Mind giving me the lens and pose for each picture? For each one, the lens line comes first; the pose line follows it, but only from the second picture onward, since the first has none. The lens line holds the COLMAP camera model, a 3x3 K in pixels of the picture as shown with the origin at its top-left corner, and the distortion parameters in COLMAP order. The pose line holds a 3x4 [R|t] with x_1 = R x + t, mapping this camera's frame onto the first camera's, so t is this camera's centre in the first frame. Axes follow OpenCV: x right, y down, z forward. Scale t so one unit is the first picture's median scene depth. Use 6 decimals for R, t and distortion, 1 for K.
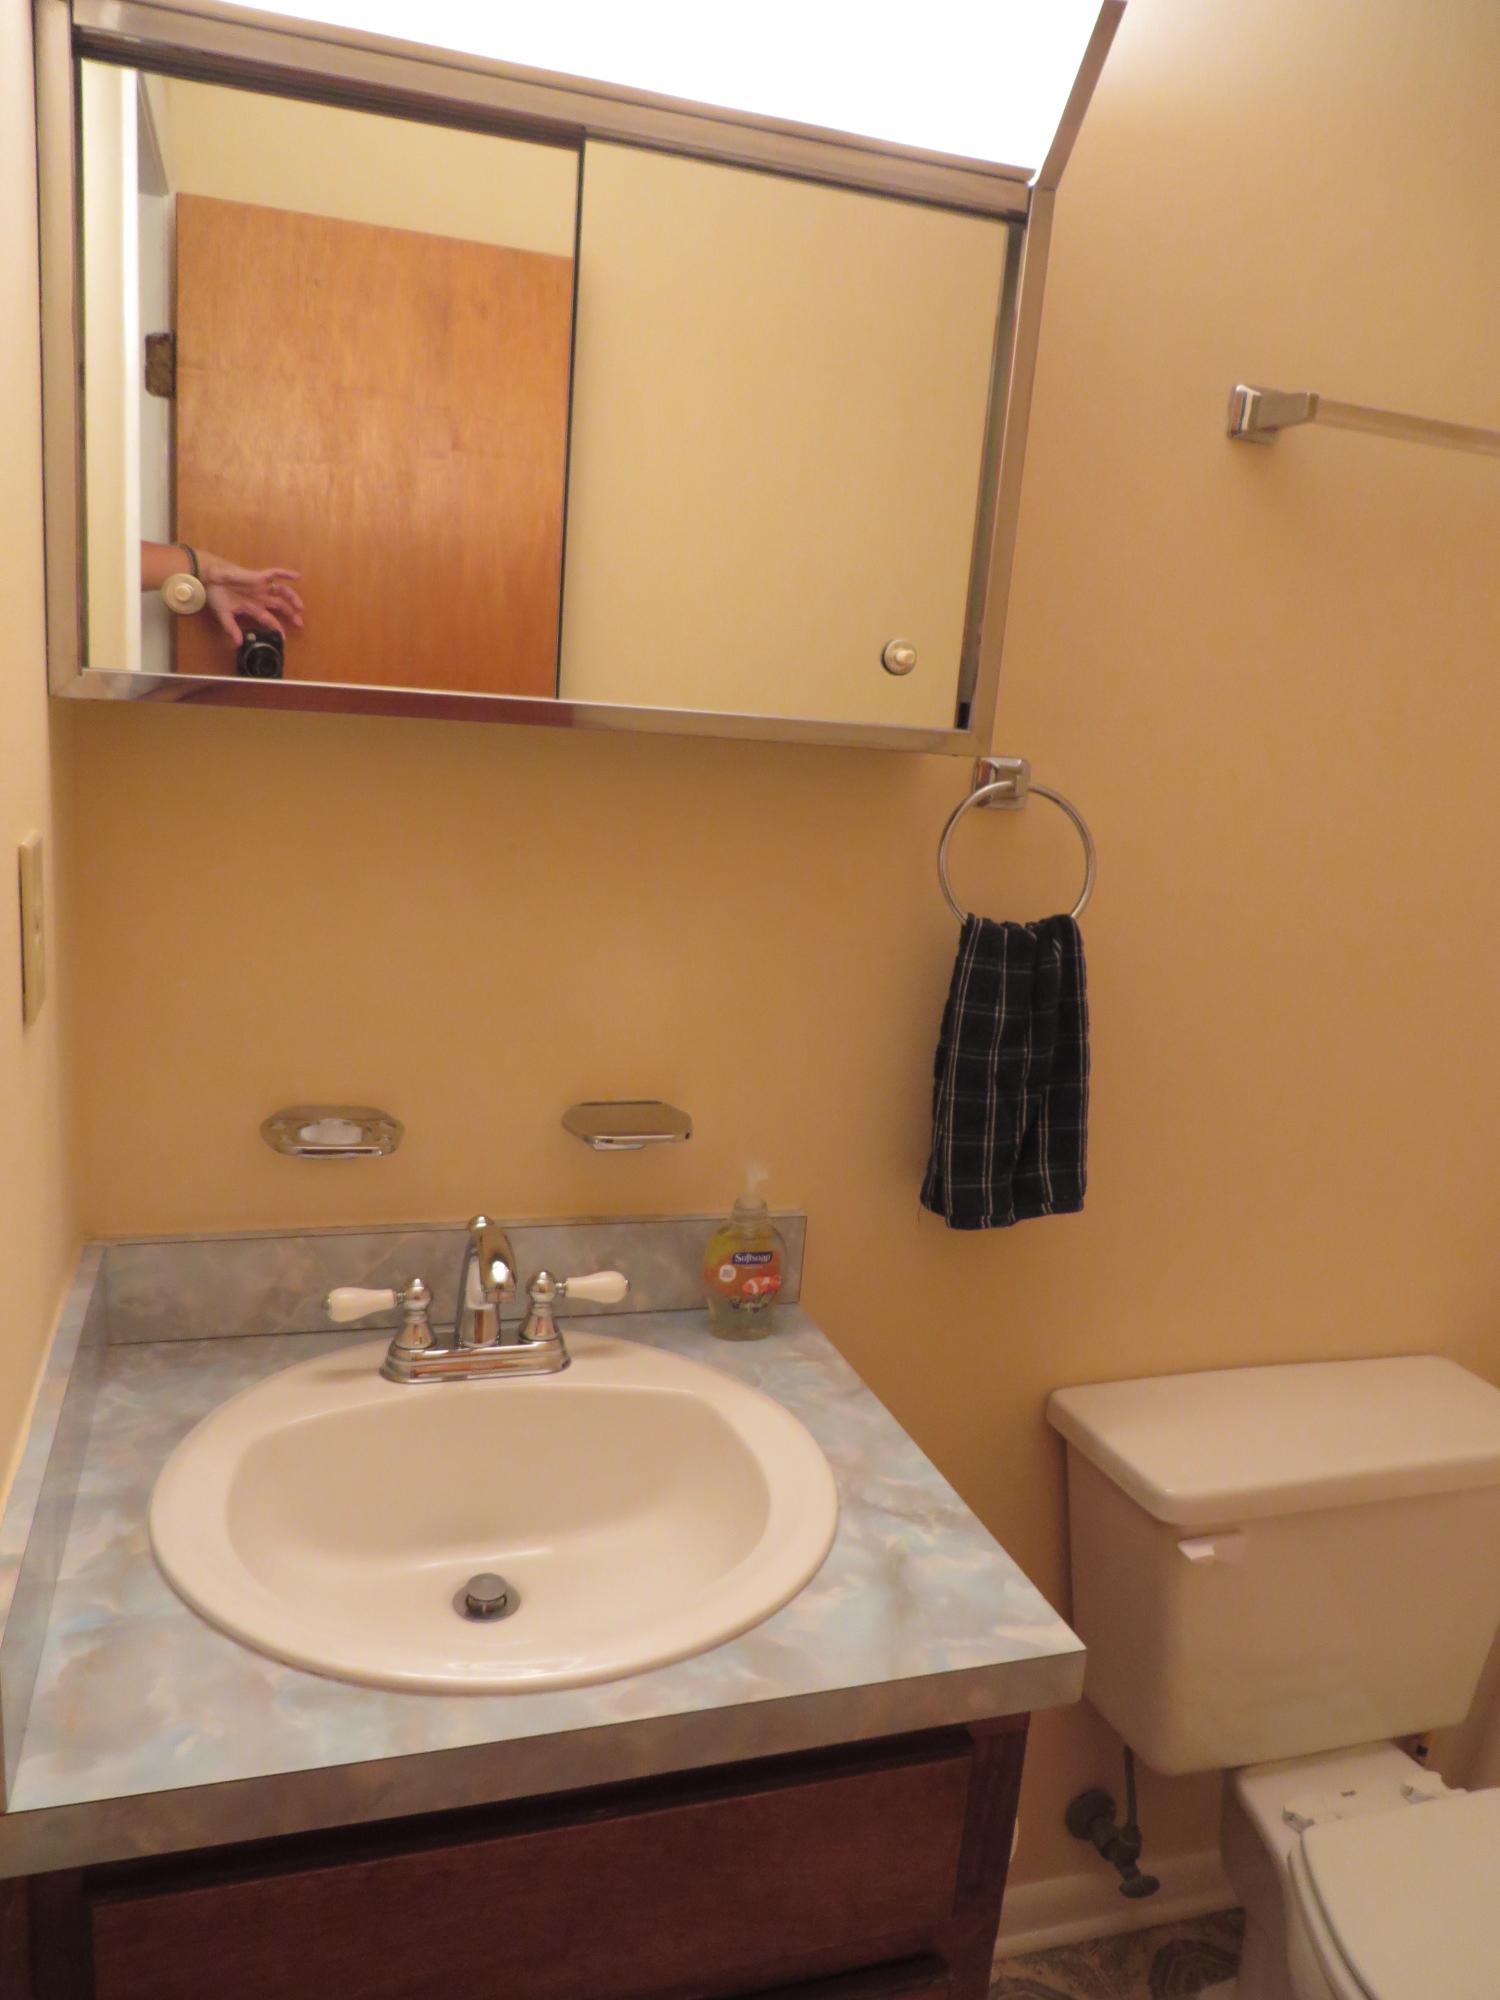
lens RADIAL K [[1505.2, 0, 750.0], [0, 1505.2, 1000.0], [0, 0, 1]] dist [-0.009087, -0.011524]
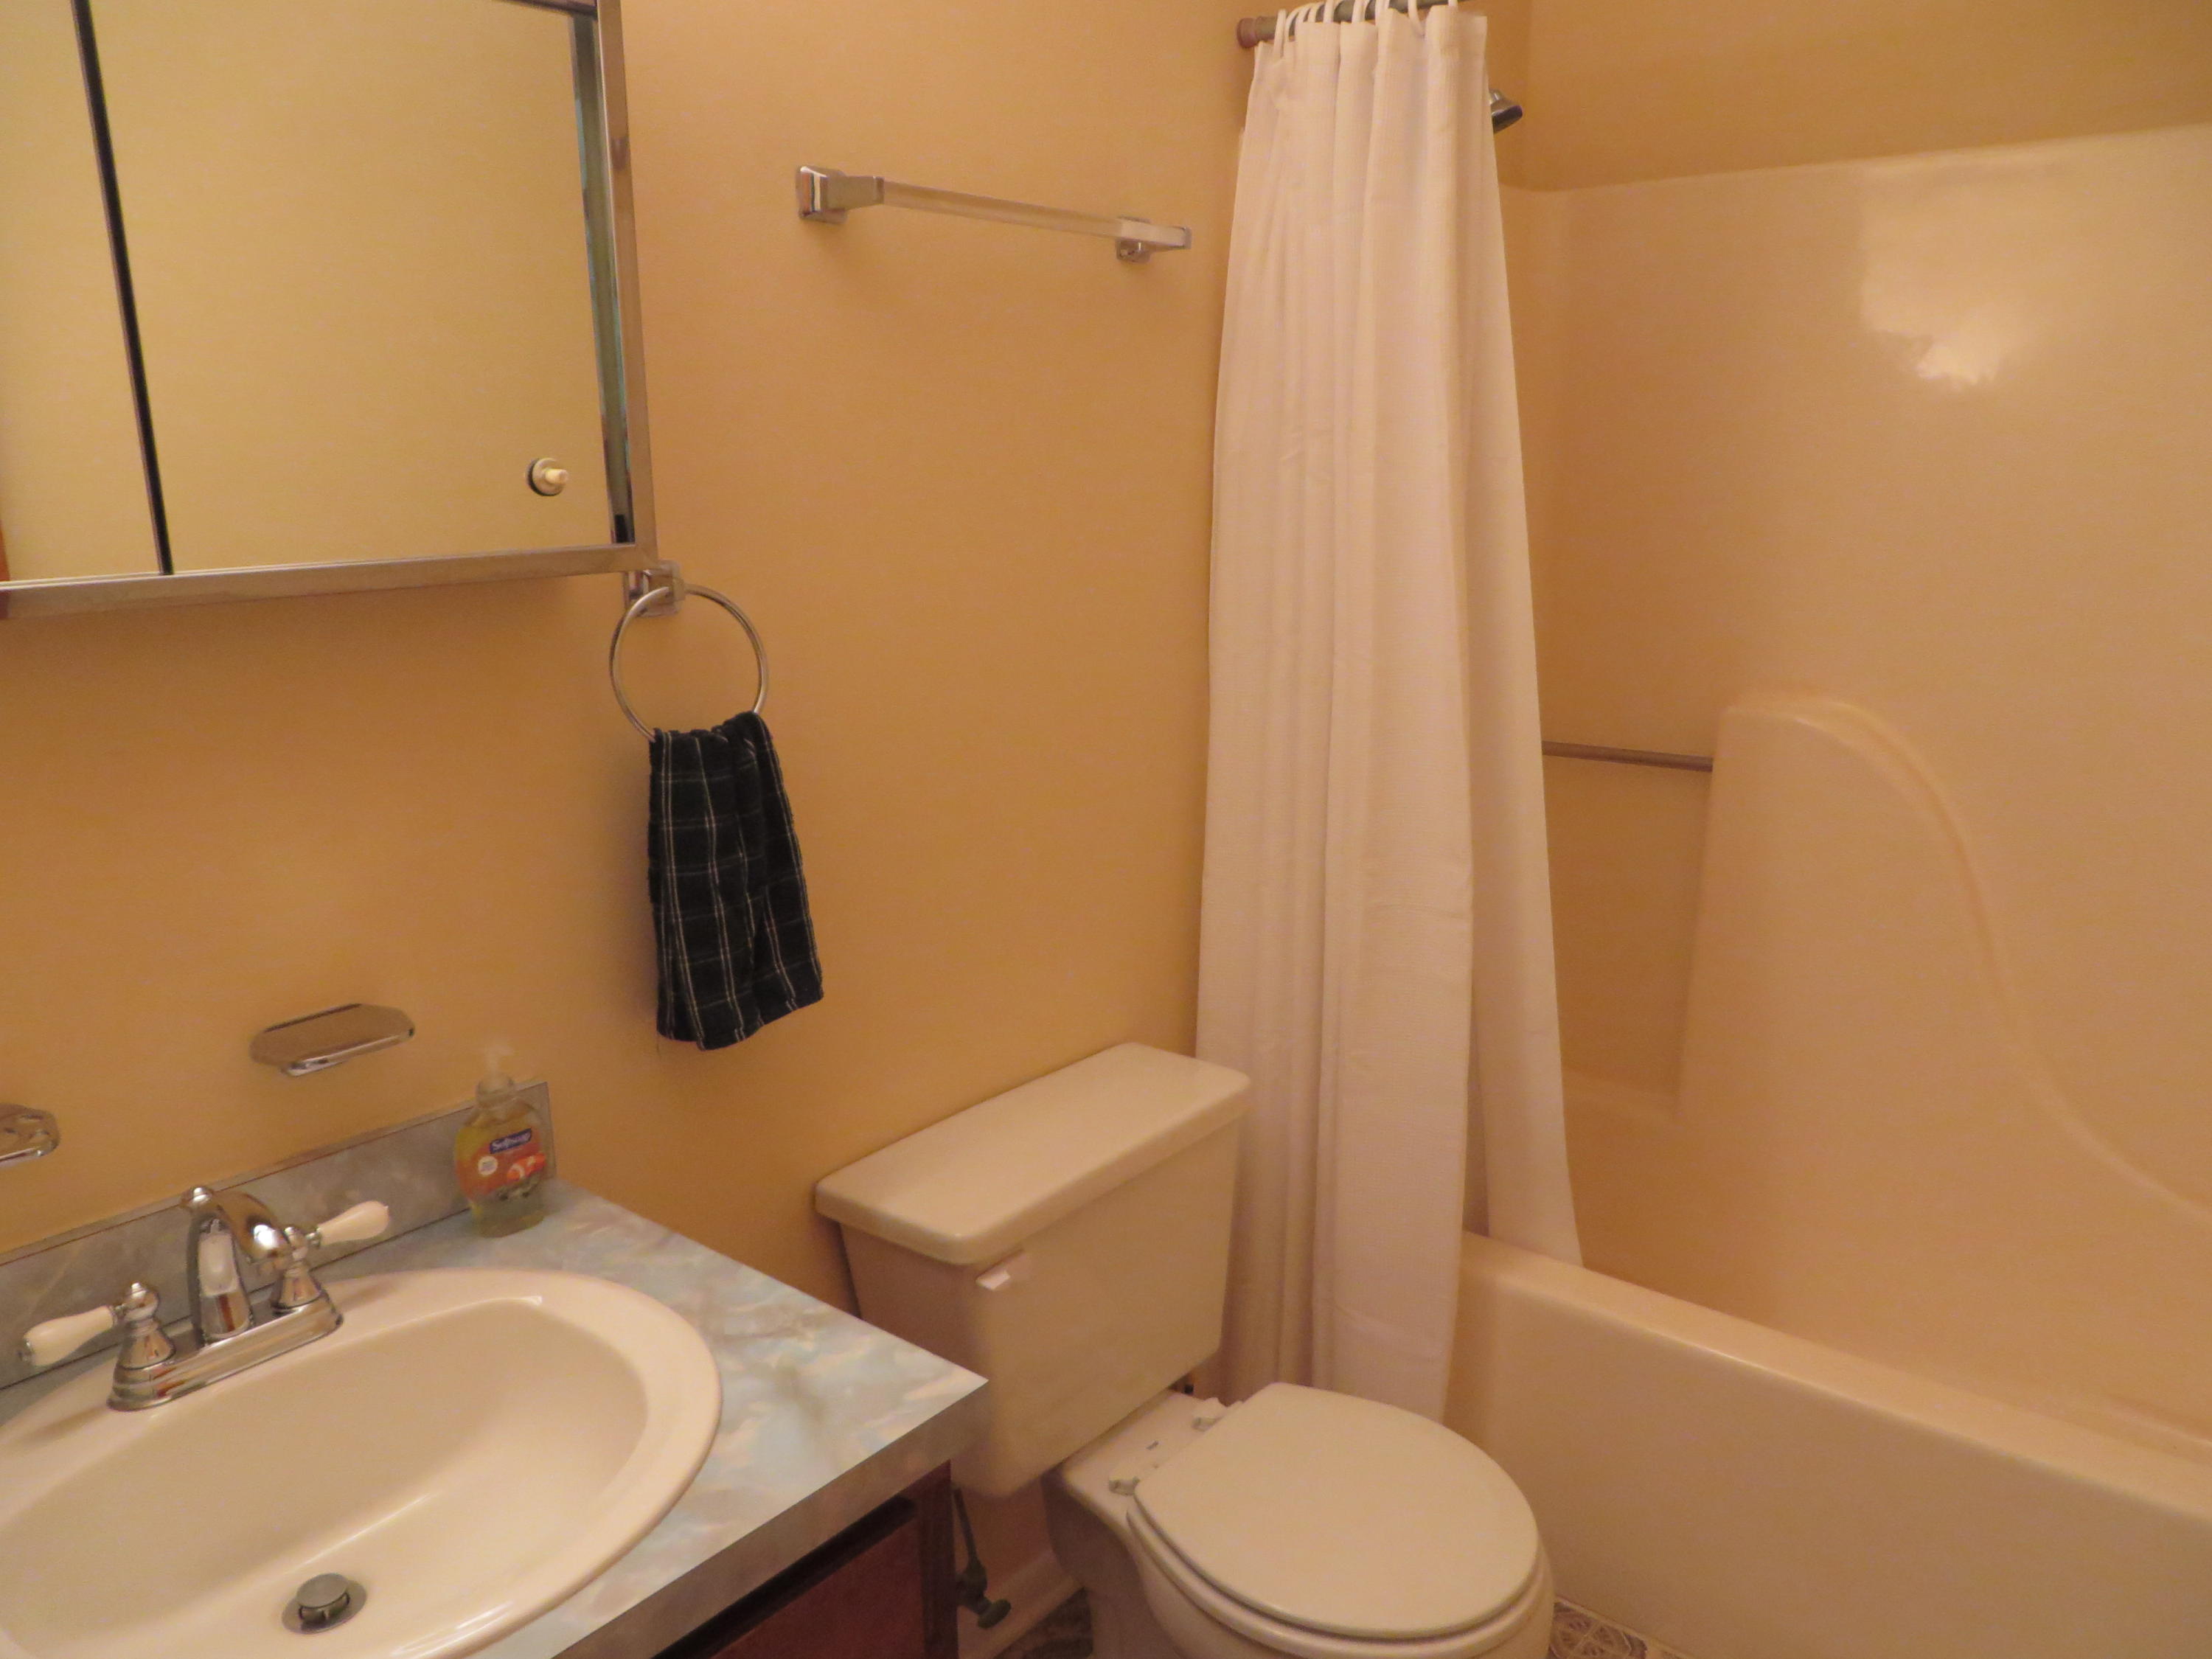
lens RADIAL K [[1666.0, 0, 1106.0], [0, 1666.0, 829.5], [0, 0, 1]] dist [-0.002531, -0.009622]
pose [[0.845185, -0.214588, 0.489504, -0.147722], [0.197248, 0.976443, 0.087480, -0.031567], [-0.496745, 0.022617, 0.867602, -0.065966]]
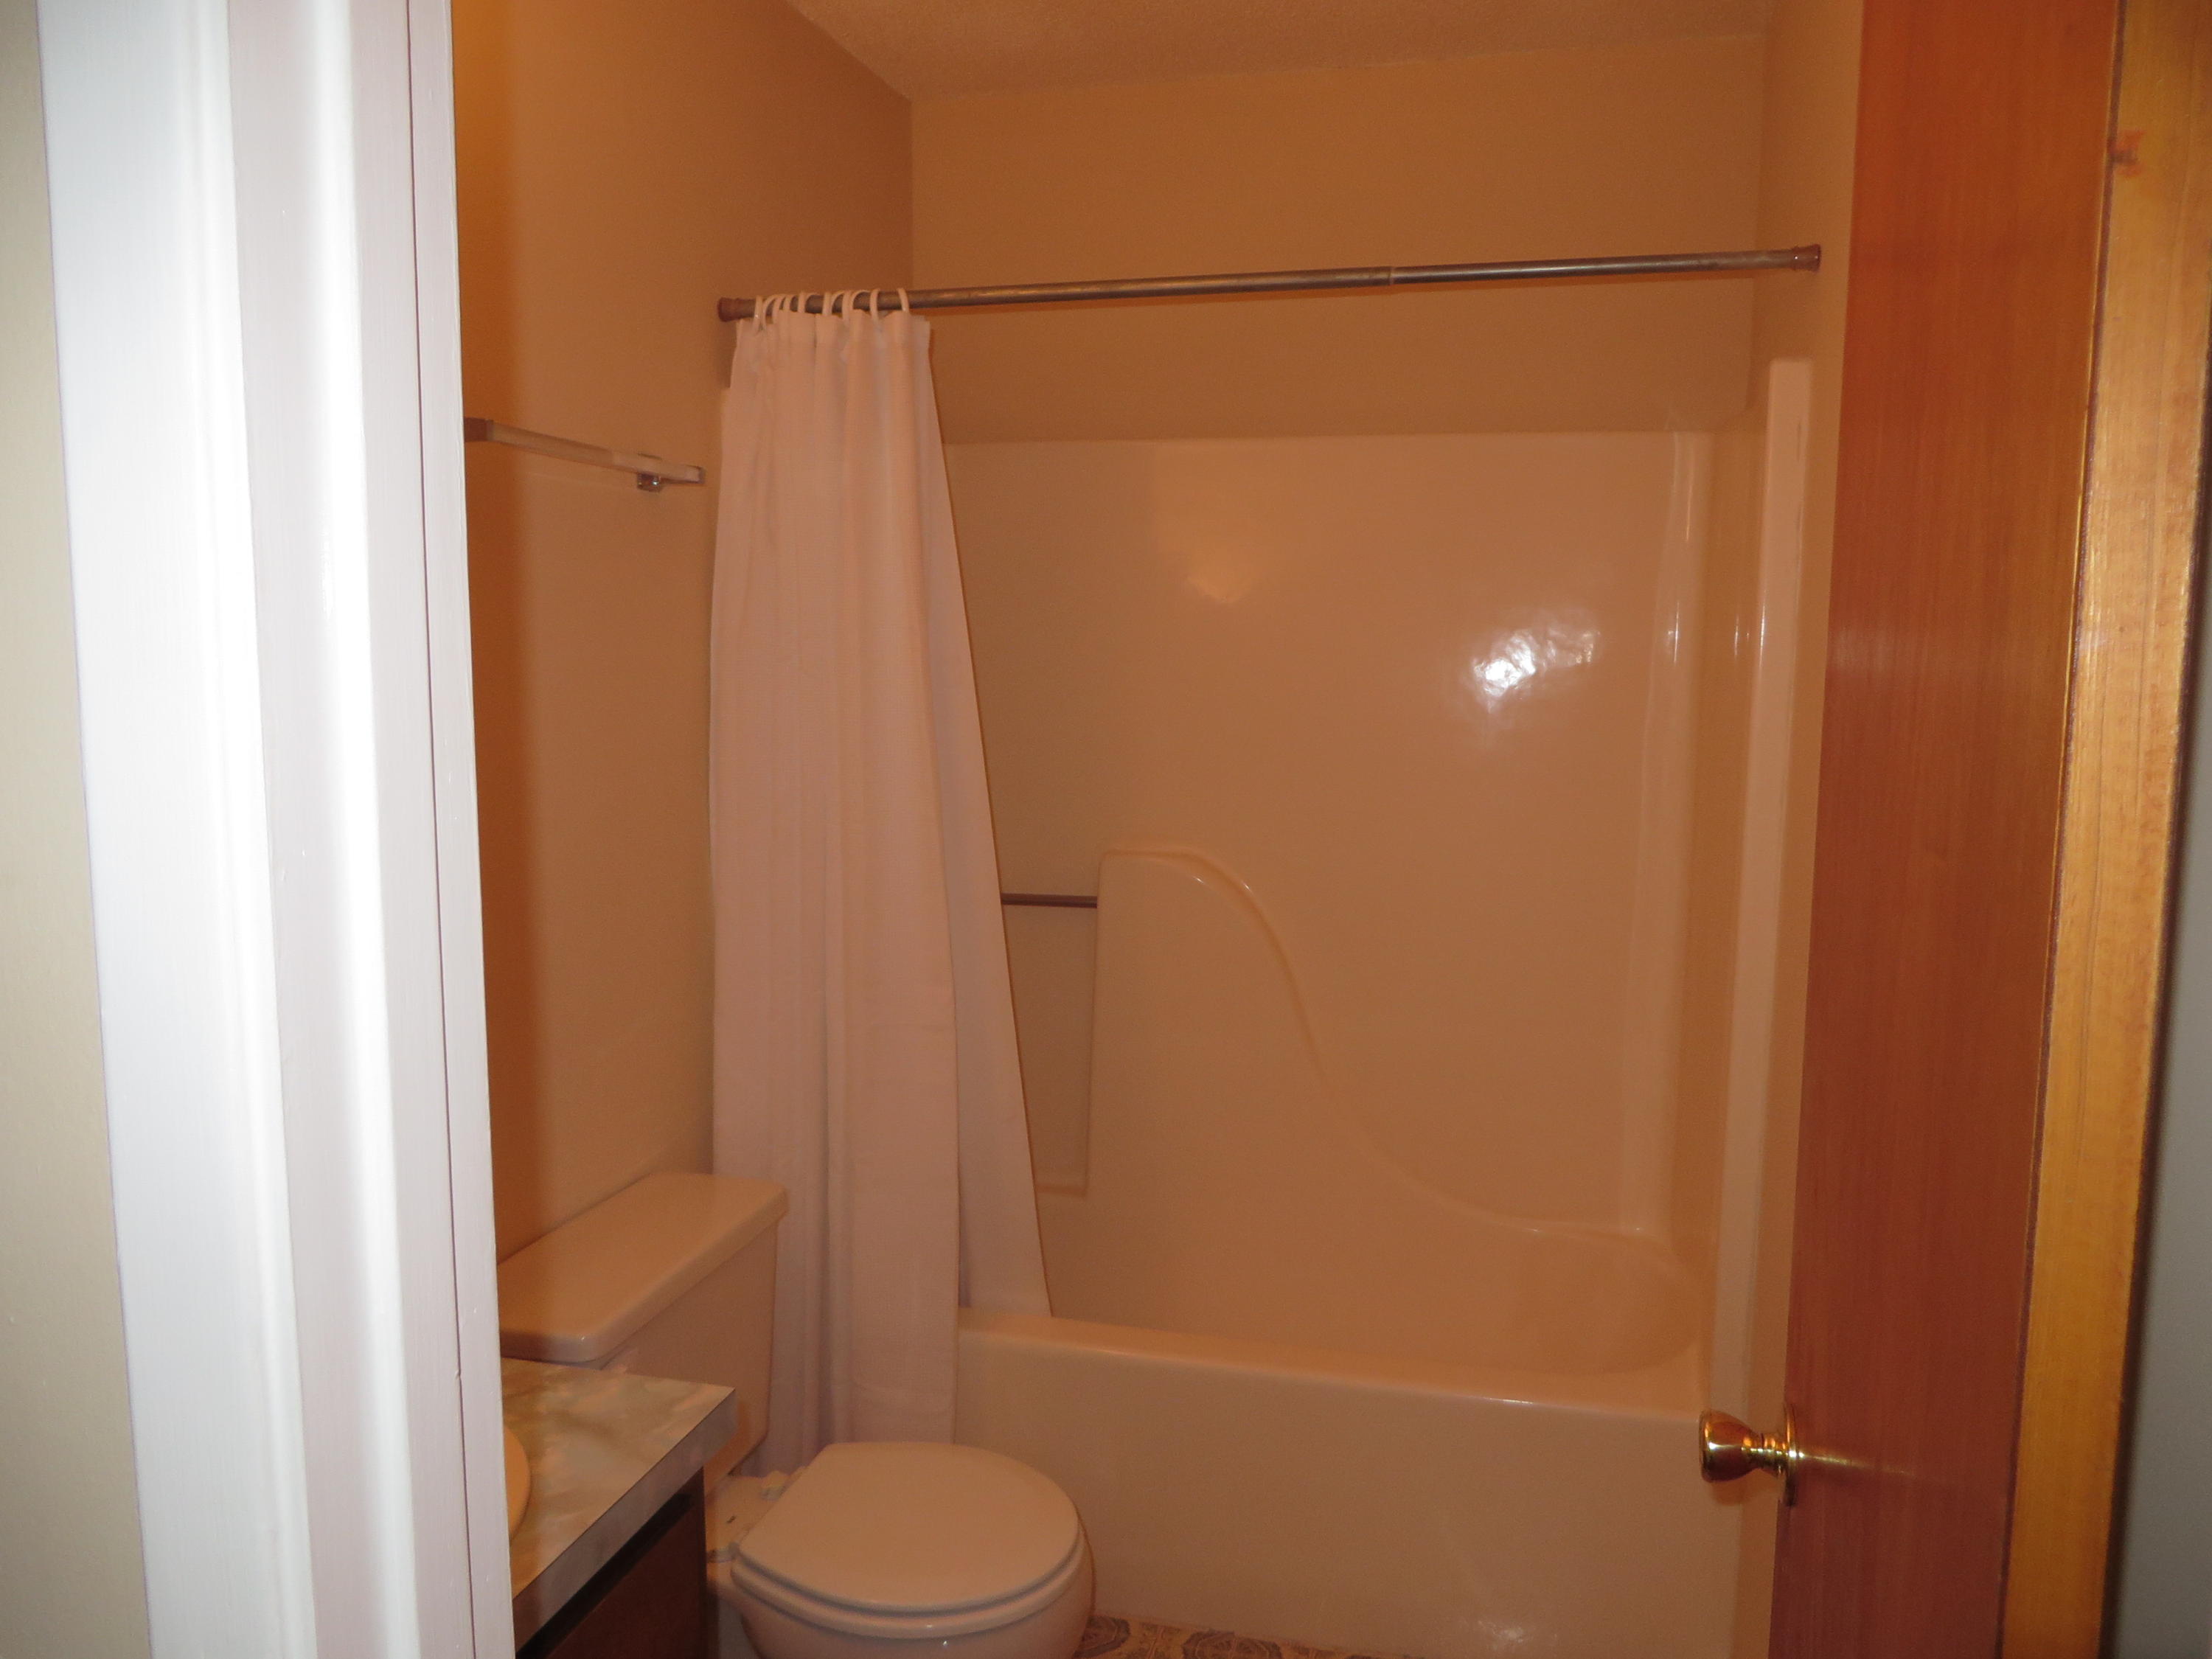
lens RADIAL K [[1666.0, 0, 1106.0], [0, 1666.0, 829.5], [0, 0, 1]] dist [-0.002531, -0.009622]
pose [[0.548287, -0.177670, 0.817199, -0.513664], [0.215987, 0.974104, 0.066870, -0.059021], [-0.807918, 0.139841, 0.572463, -0.135008]]
